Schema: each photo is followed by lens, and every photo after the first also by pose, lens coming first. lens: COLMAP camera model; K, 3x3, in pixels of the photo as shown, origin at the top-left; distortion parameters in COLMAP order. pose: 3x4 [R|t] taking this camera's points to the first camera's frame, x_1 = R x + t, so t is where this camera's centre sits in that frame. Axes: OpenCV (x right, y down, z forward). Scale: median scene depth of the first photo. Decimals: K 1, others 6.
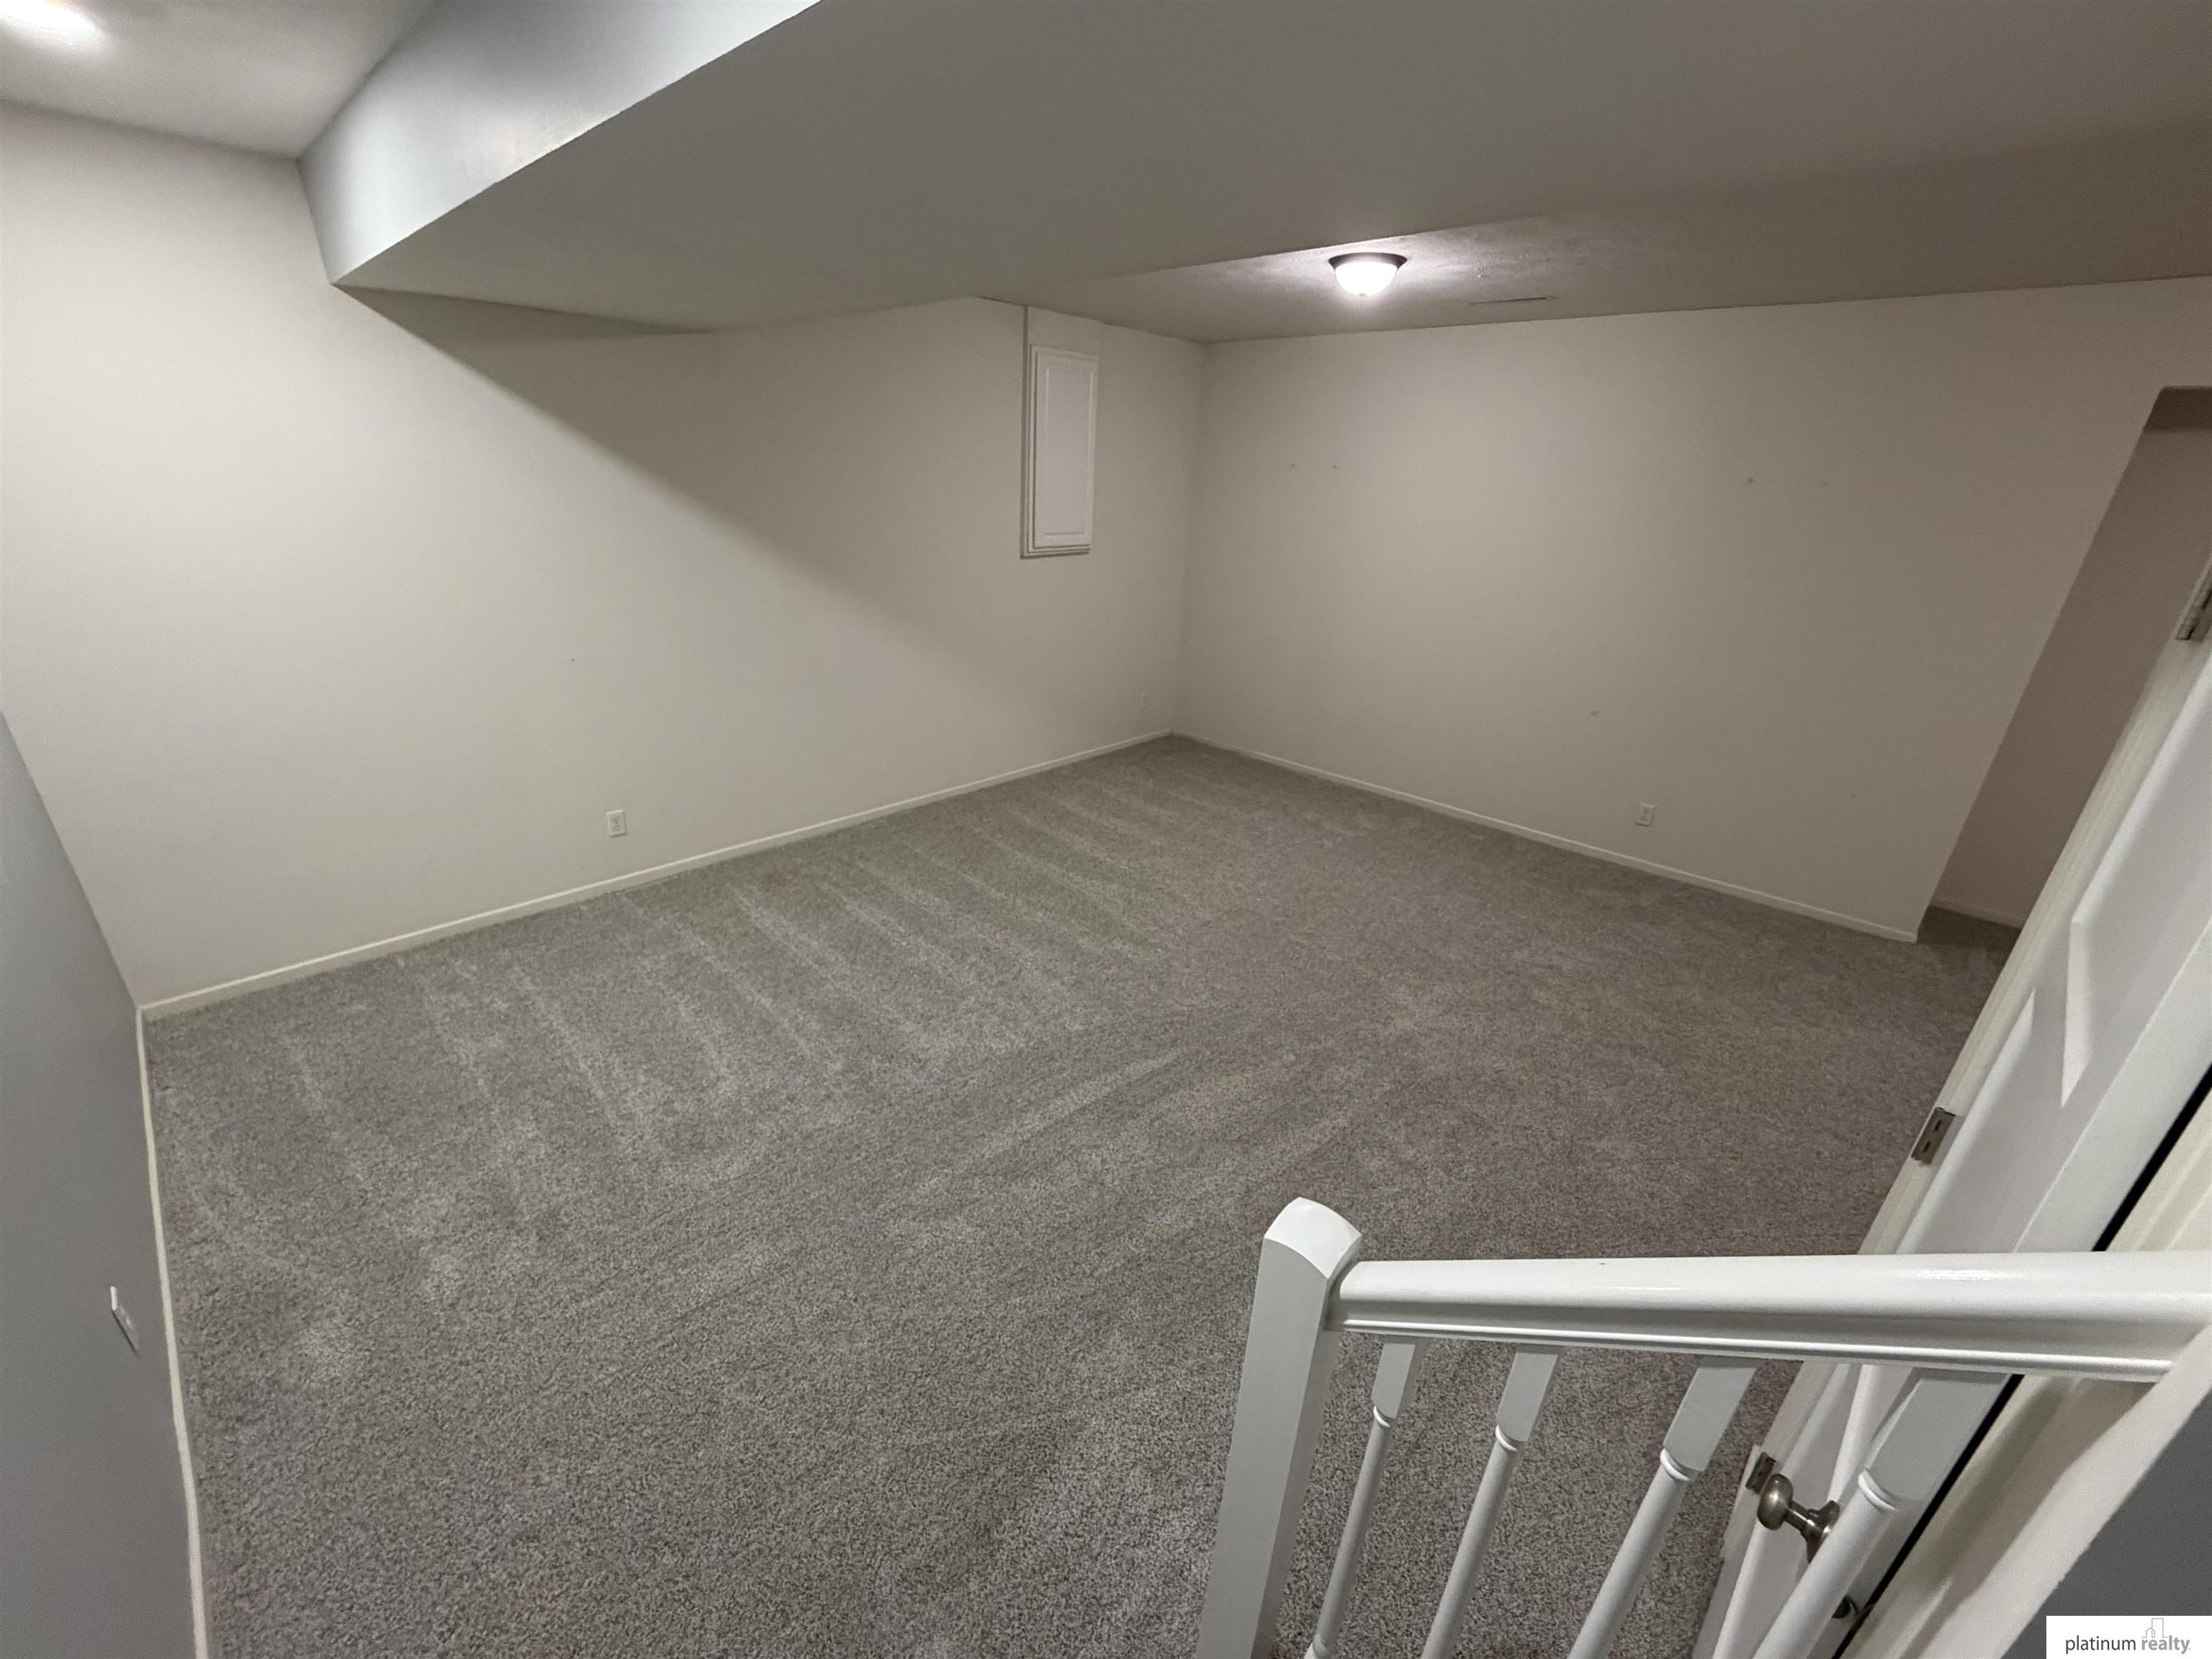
lens RADIAL K [[879.9, 0, 1098.2], [0, 879.9, 831.9], [0, 0, 1]] dist [0.000032, -0.000251]
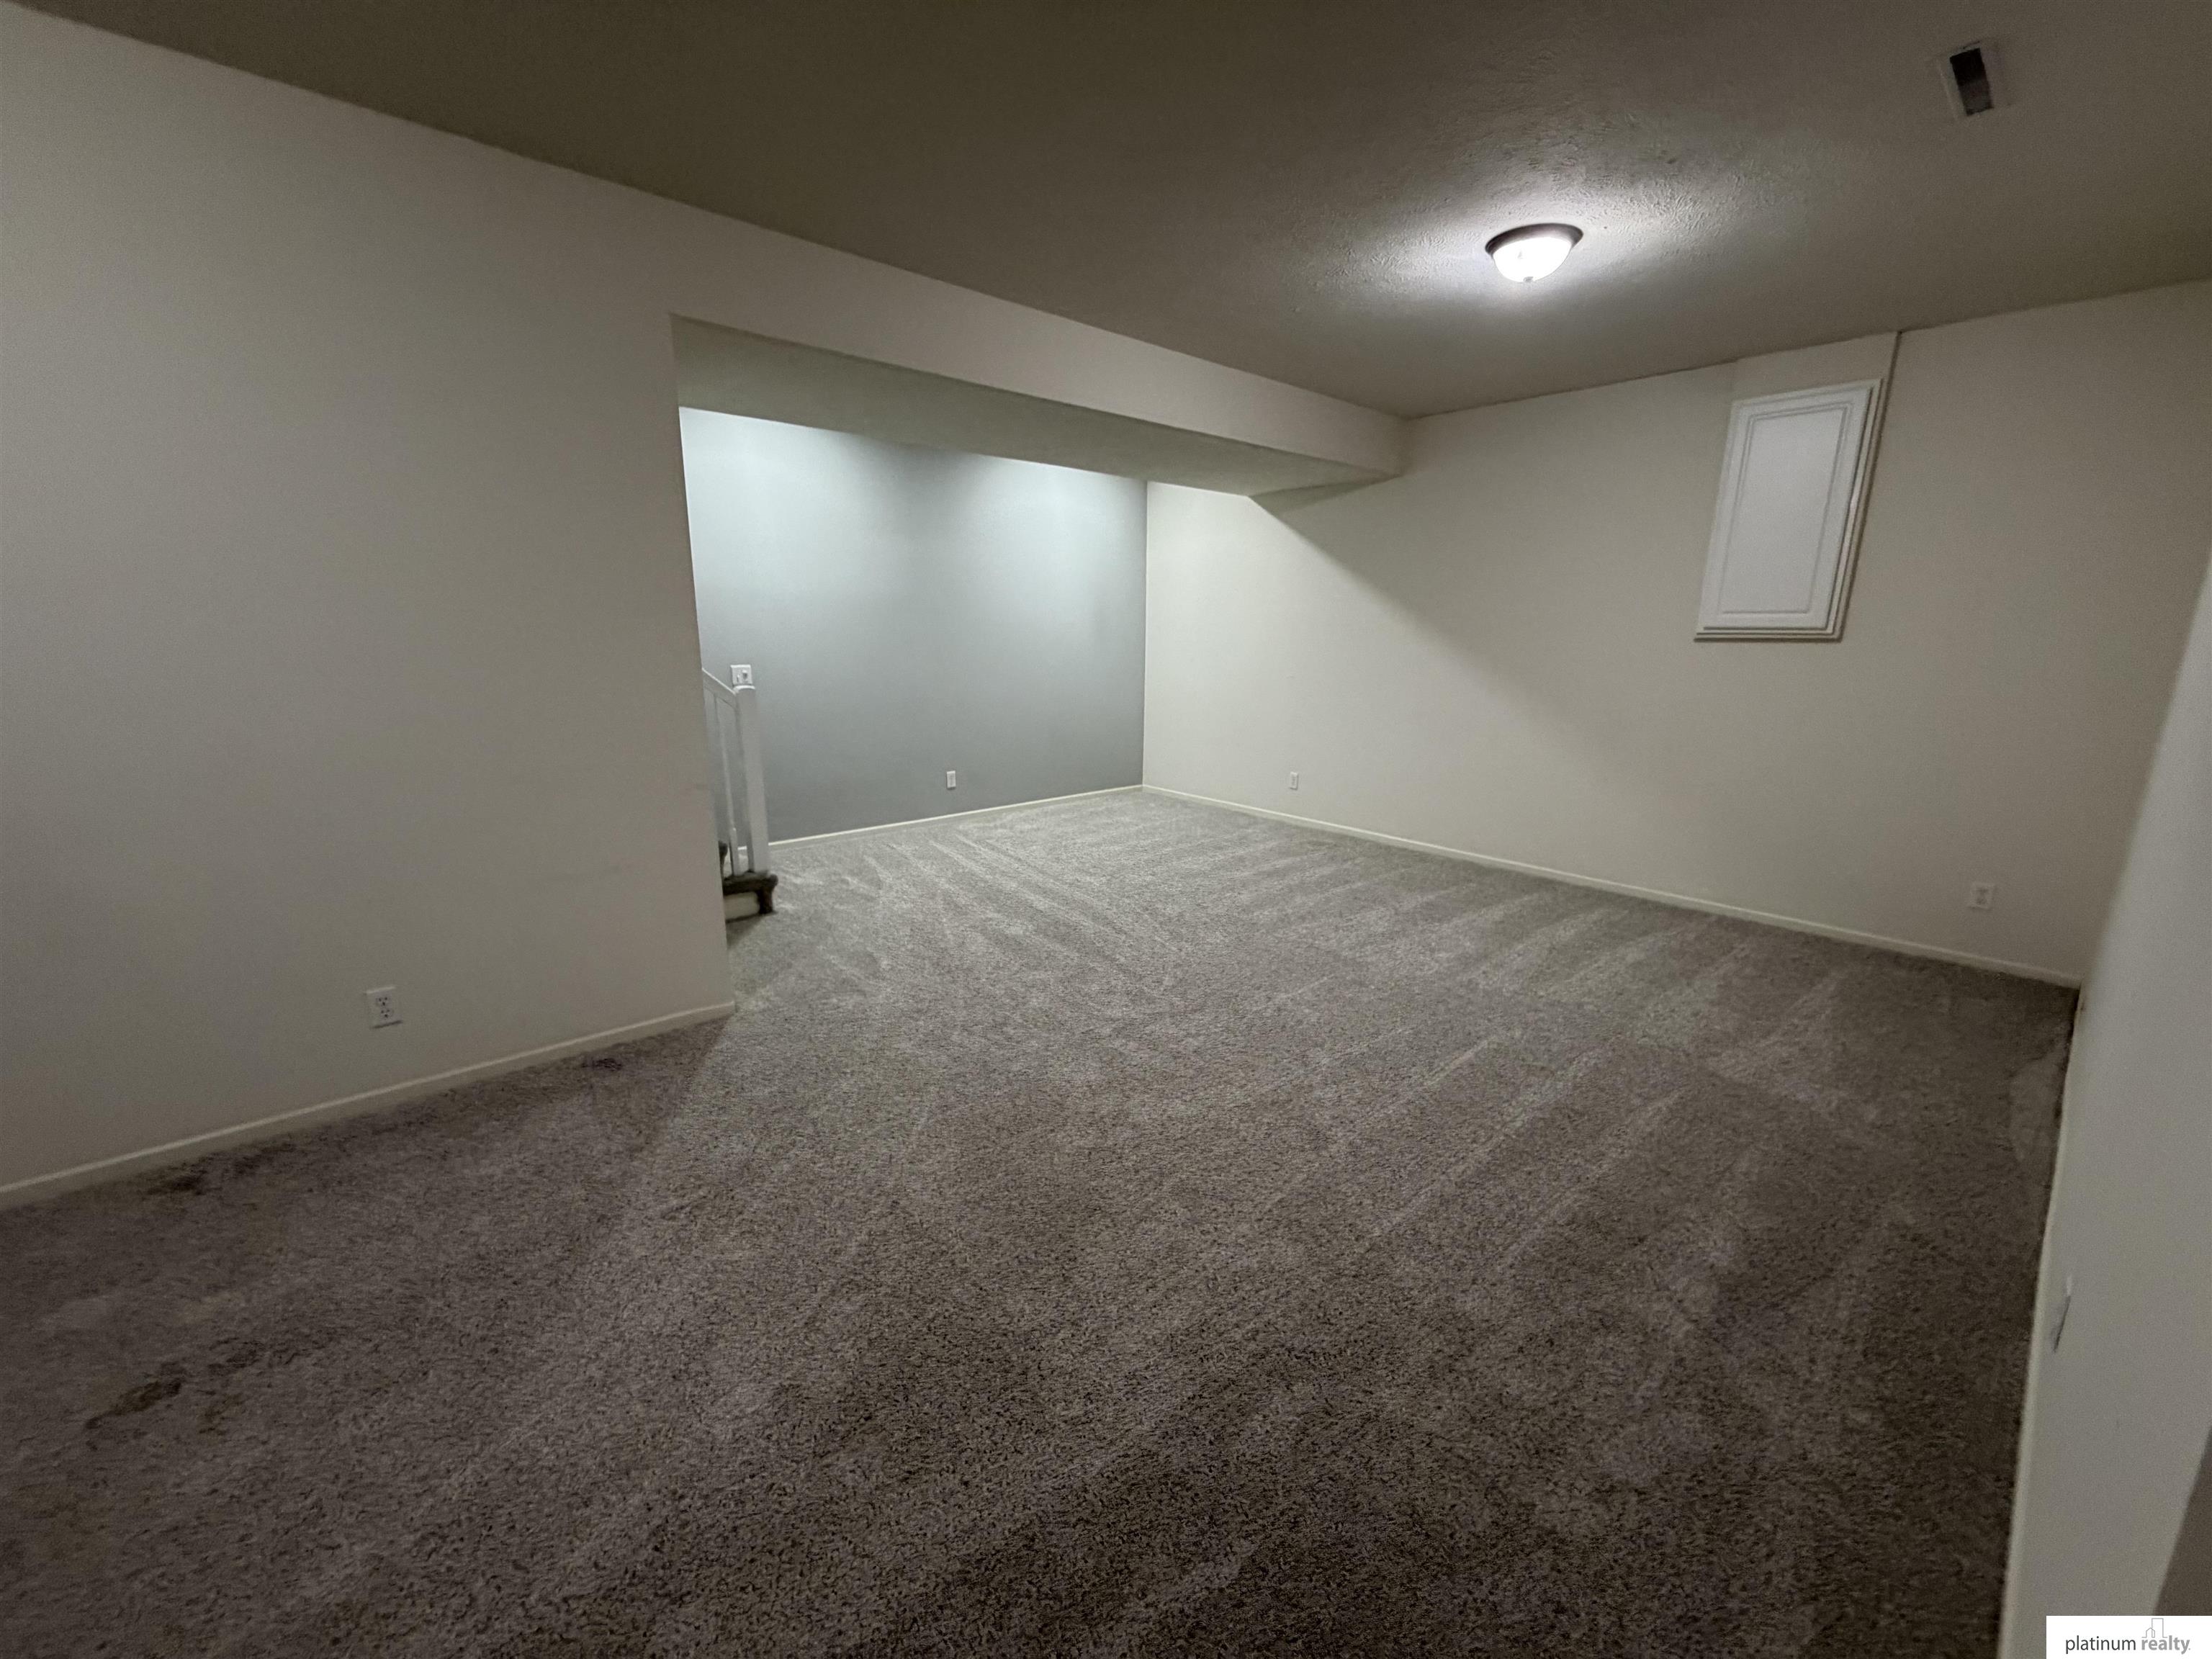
lens RADIAL K [[879.9, 0, 1098.2], [0, 879.9, 831.9], [0, 0, 1]] dist [0.000032, -0.000251]
pose [[-0.083598, 0.190153, -0.978189, 0.950475], [-0.402757, 0.891428, 0.207708, -0.101879], [0.911481, 0.411337, 0.002064, 0.607913]]
